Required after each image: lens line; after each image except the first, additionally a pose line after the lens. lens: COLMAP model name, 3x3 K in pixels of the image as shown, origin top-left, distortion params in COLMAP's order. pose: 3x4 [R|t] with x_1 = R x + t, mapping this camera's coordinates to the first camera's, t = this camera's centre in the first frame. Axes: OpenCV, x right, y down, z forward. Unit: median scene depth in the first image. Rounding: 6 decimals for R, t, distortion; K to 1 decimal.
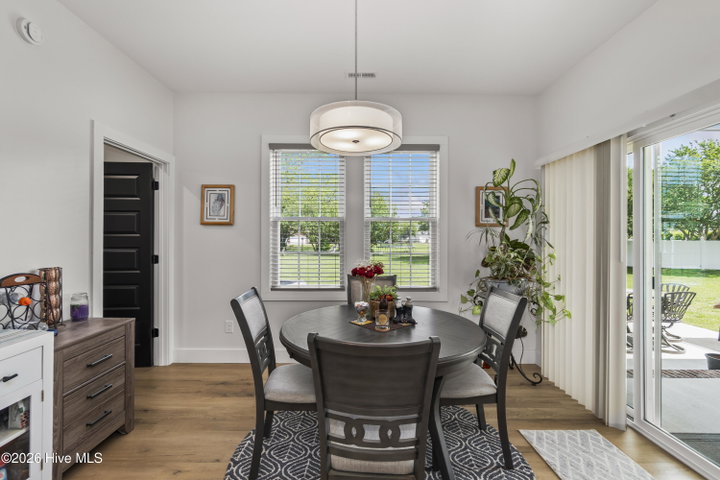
lens RADIAL K [[317.4, 0, 356.4], [0, 317.4, 236.4], [0, 0, 1]] dist [-0.004616, 0.001171]
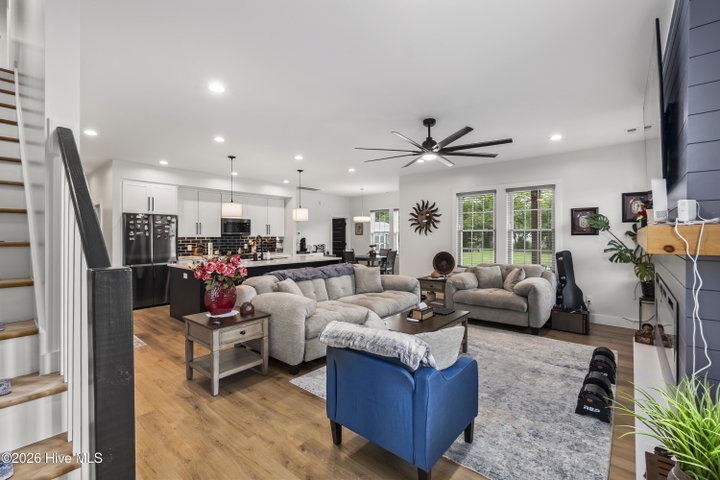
lens RADIAL K [[317.4, 0, 362.5], [0, 317.4, 234.3], [0, 0, 1]] dist [-0.004616, 0.001171]
pose [[0.760510, -0.007502, -0.649283, 2.006851], [0.003478, 0.999966, -0.007480, -0.010378], [0.649317, 0.003430, 0.760510, -1.771434]]
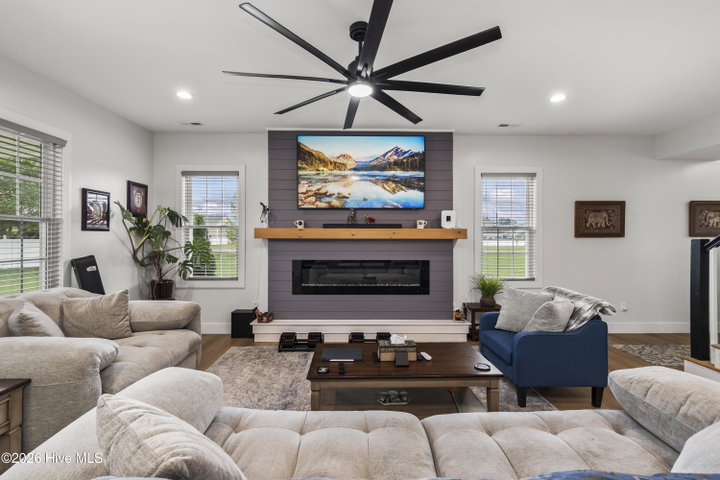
lens RADIAL K [[317.4, 0, 358.1], [0, 317.4, 236.8], [0, 0, 1]] dist [-0.004616, 0.001171]
pose [[-0.009400, -0.001195, 0.999955, 0.665206], [0.002924, 0.999995, 0.001222, 0.008041], [-0.999952, 0.002936, -0.009396, -0.635522]]
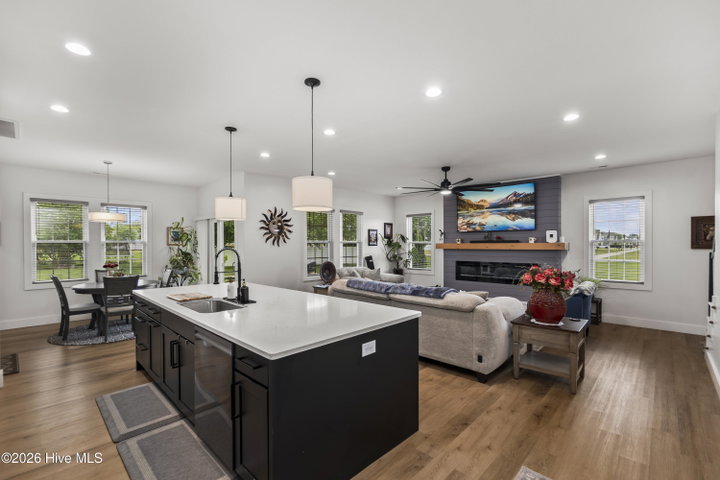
lens RADIAL K [[317.4, 0, 357.5], [0, 317.4, 245.5], [0, 0, 1]] dist [-0.004616, 0.001171]
pose [[0.698710, -0.009162, 0.715346, -0.282254], [0.010391, 0.999942, 0.002658, -0.025343], [-0.715329, 0.005576, 0.698765, -1.560699]]
